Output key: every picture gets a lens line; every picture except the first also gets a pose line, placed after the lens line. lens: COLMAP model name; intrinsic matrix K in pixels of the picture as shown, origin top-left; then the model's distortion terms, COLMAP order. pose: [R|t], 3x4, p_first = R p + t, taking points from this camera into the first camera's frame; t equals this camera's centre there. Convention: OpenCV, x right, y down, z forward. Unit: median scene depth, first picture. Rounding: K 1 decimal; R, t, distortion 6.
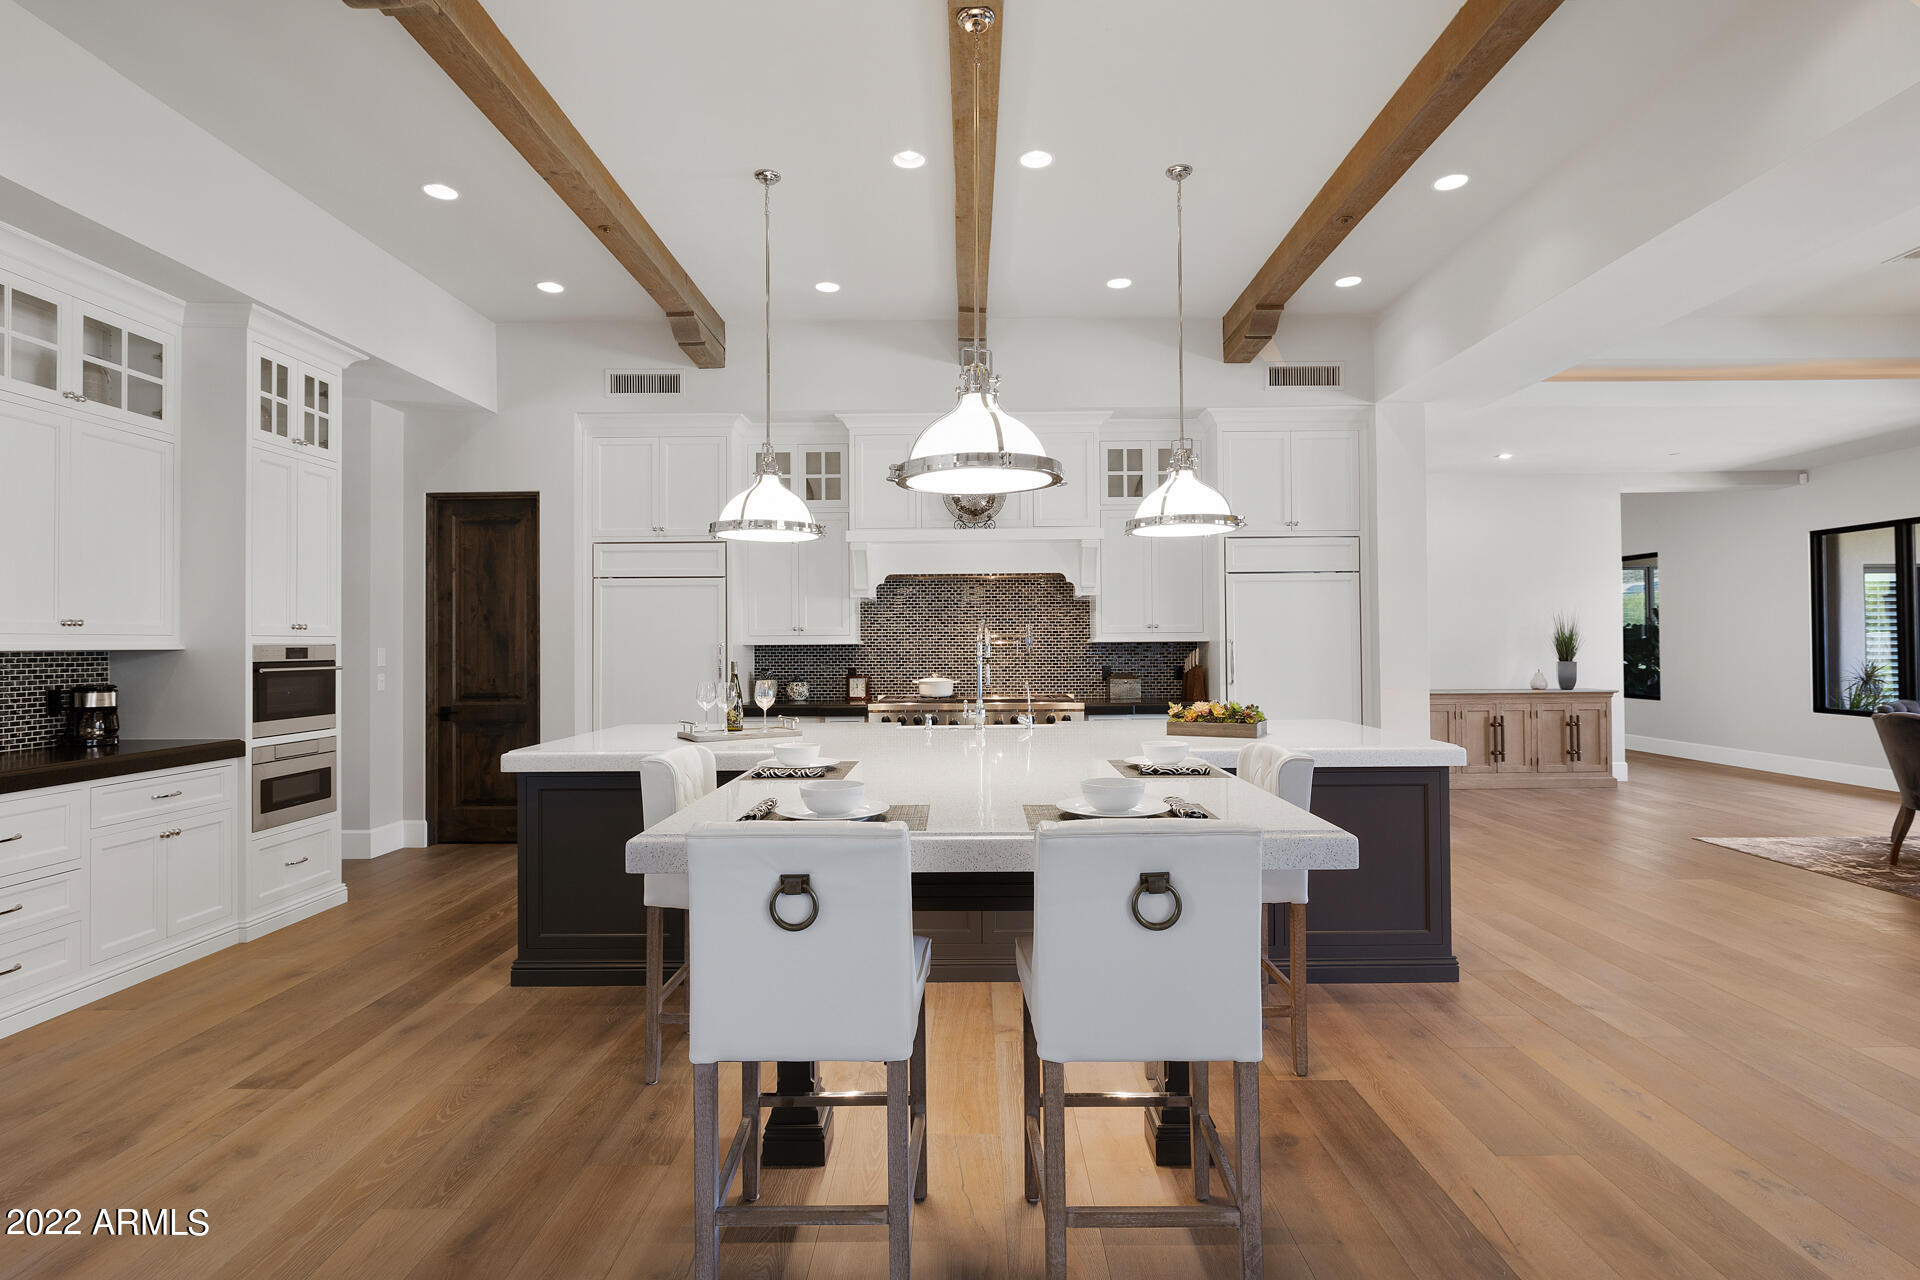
lens RADIAL K [[980.3, 0, 979.2], [0, 980.3, 624.9], [0, 0, 1]] dist [-0.004677, 0.001510]
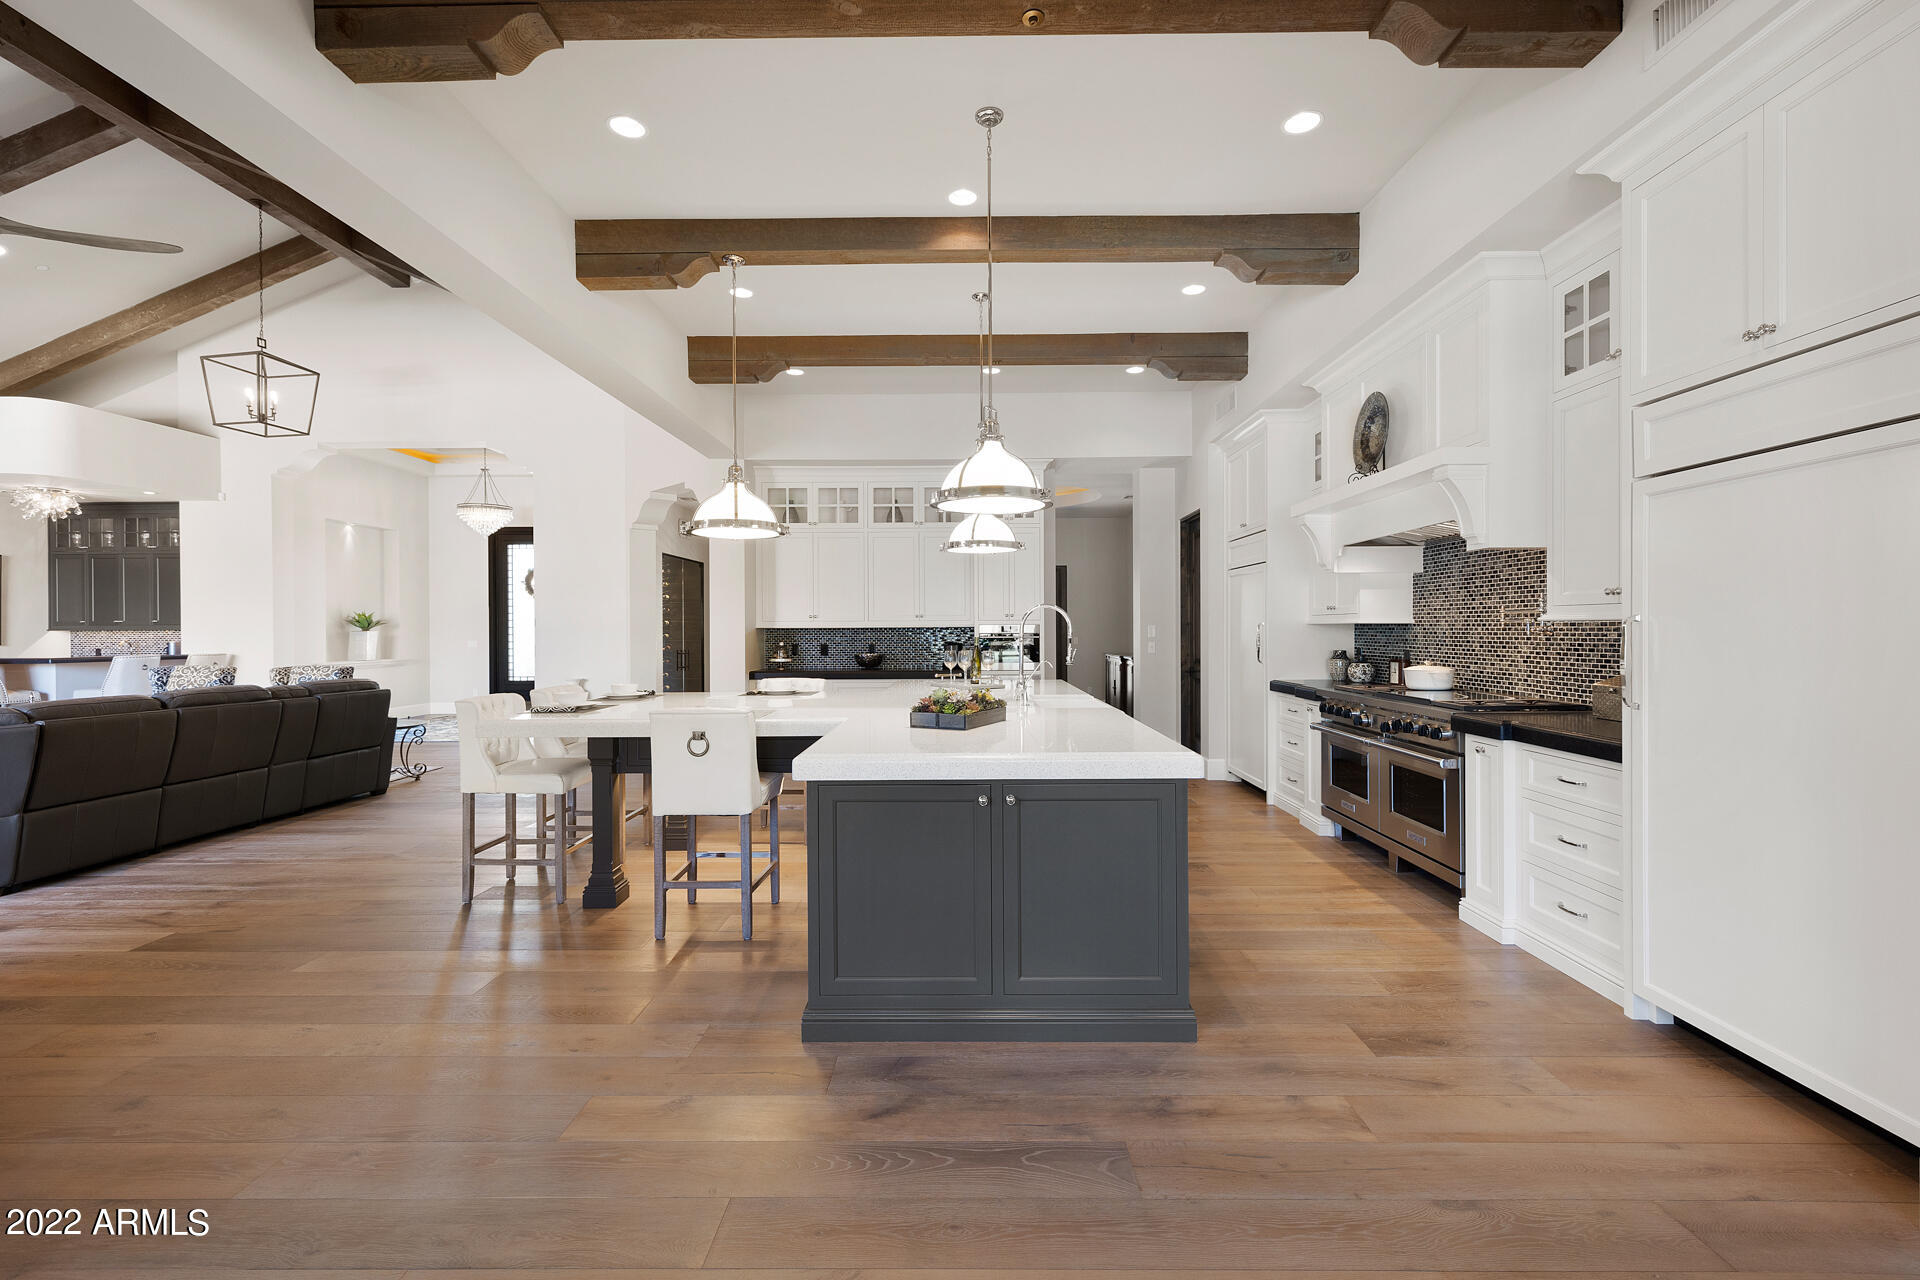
lens RADIAL K [[837.9, 0, 955.1], [0, 837.9, 628.3], [0, 0, 1]] dist [0.009554, 0.000125]
pose [[-0.021916, 0.005853, -0.999743, 0.692495], [0.024624, 0.999683, 0.005313, 0.011312], [0.999457, -0.024501, -0.022053, 0.676475]]
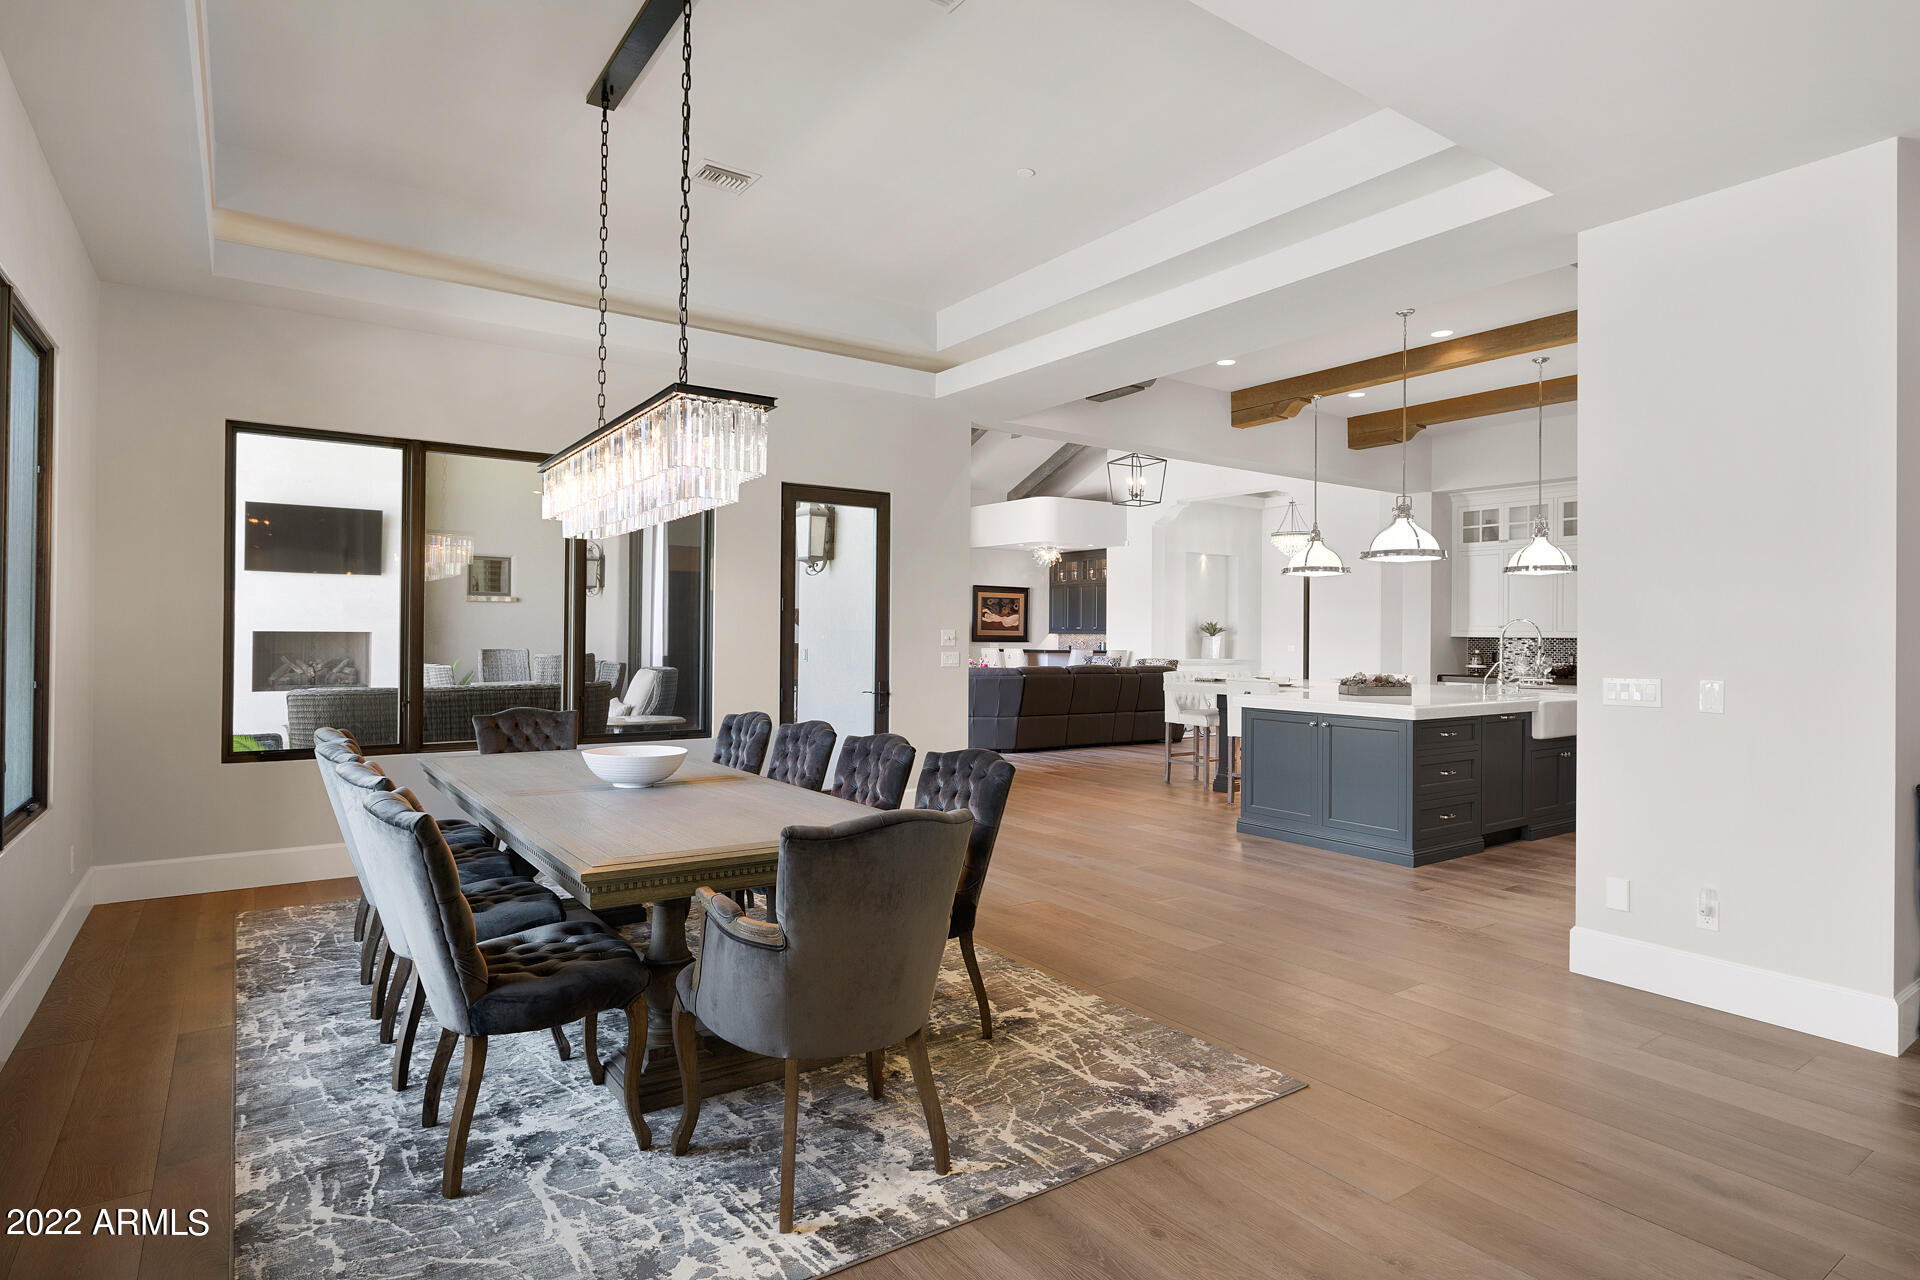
lens RADIAL K [[1013.1, 0, 946.6], [0, 1013.1, 634.5], [0, 0, 1]] dist [-0.005338, 0.003104]
pose [[-0.824283, -0.003414, -0.566167, 0.813650], [0.004798, 0.999904, -0.013015, 0.014948], [0.566157, -0.013445, -0.824188, 0.847421]]
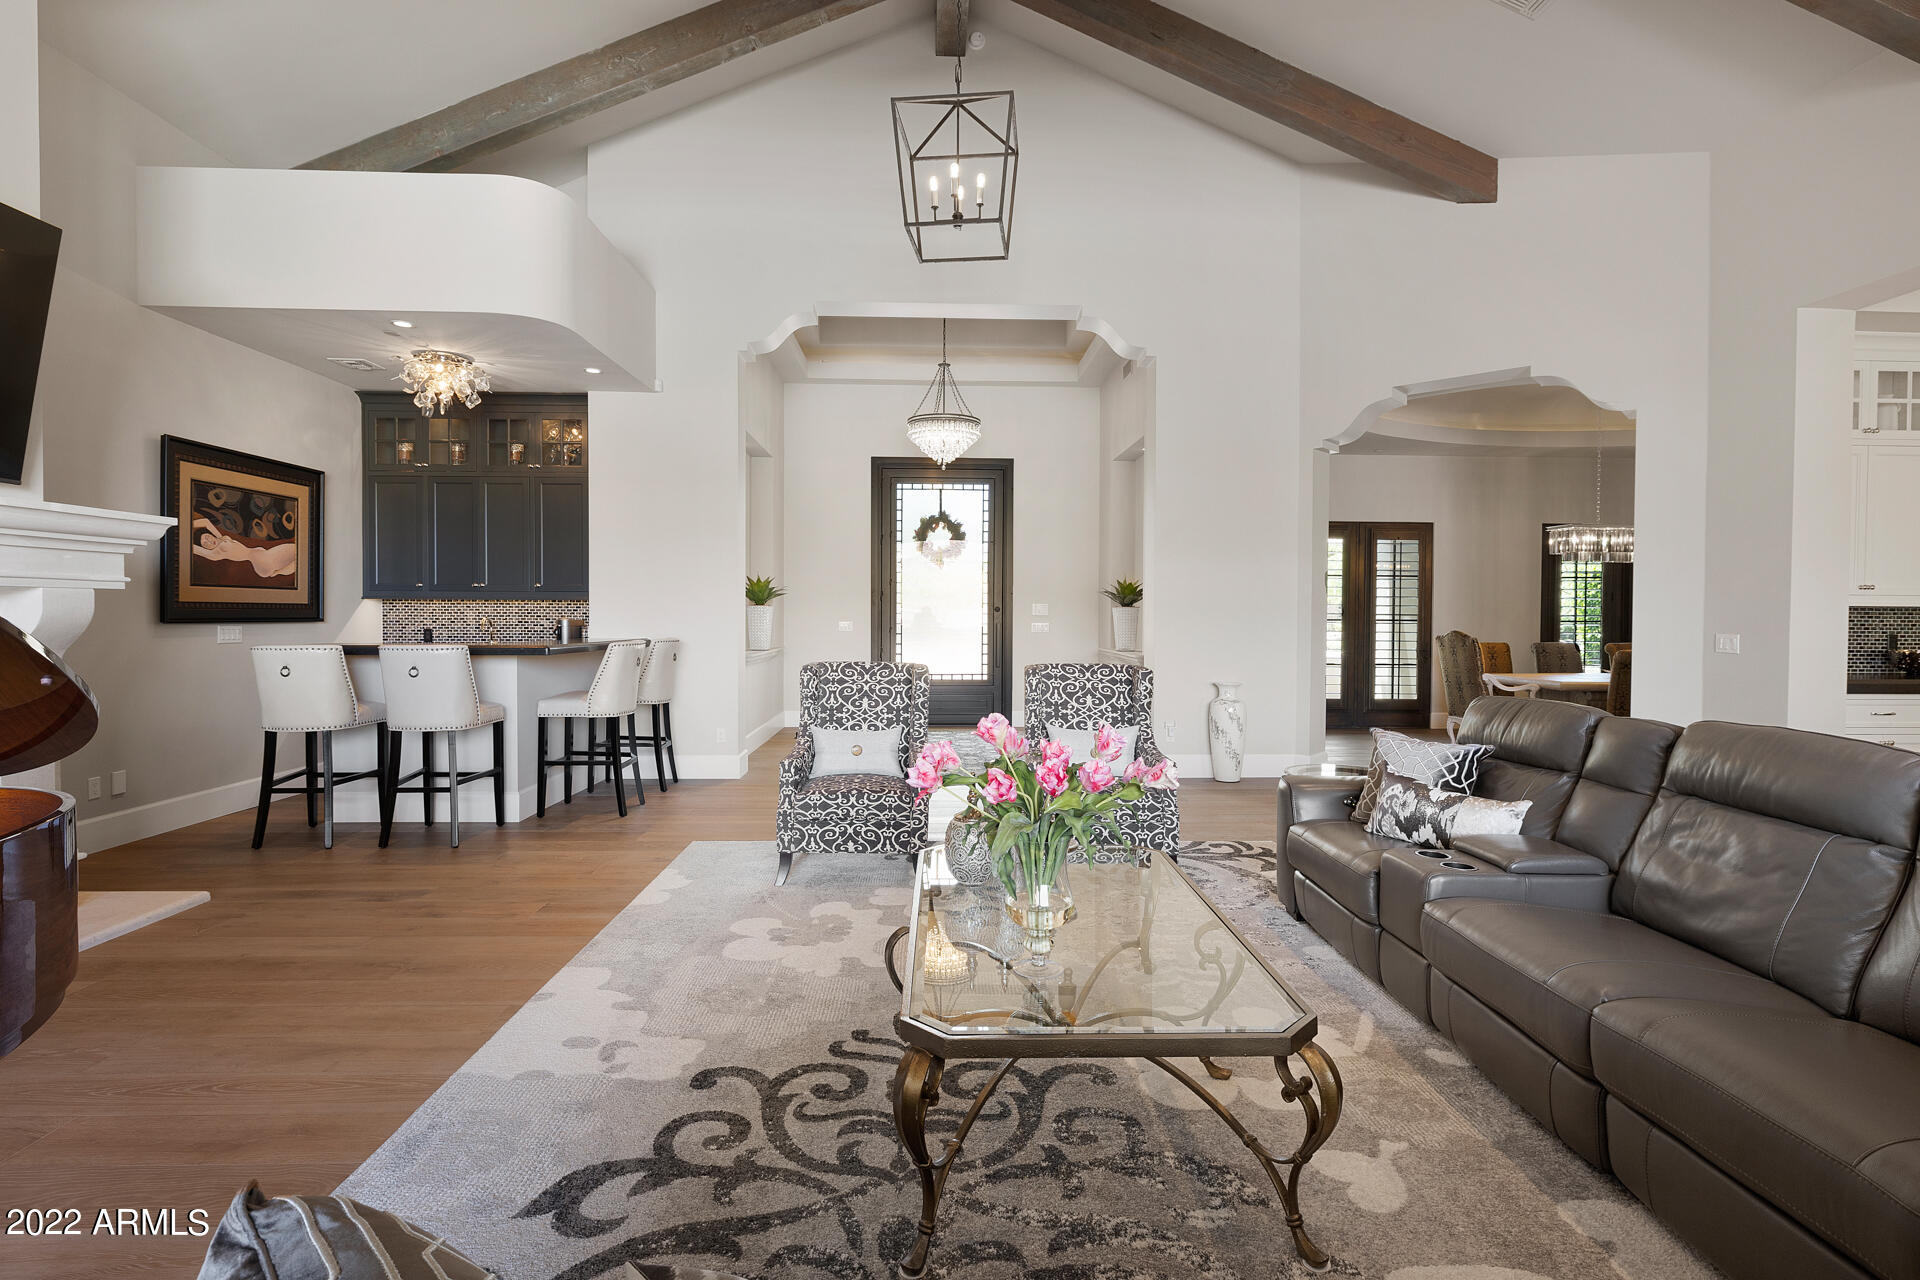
lens RADIAL K [[913.5, 0, 961.6], [0, 913.5, 636.7], [0, 0, 1]] dist [-0.003046, 0.000029]
pose [[0.033170, 0.035315, -0.998826, 0.229346], [0.015322, 0.999240, 0.035838, -0.001635], [0.999332, -0.016493, 0.032604, -0.403628]]
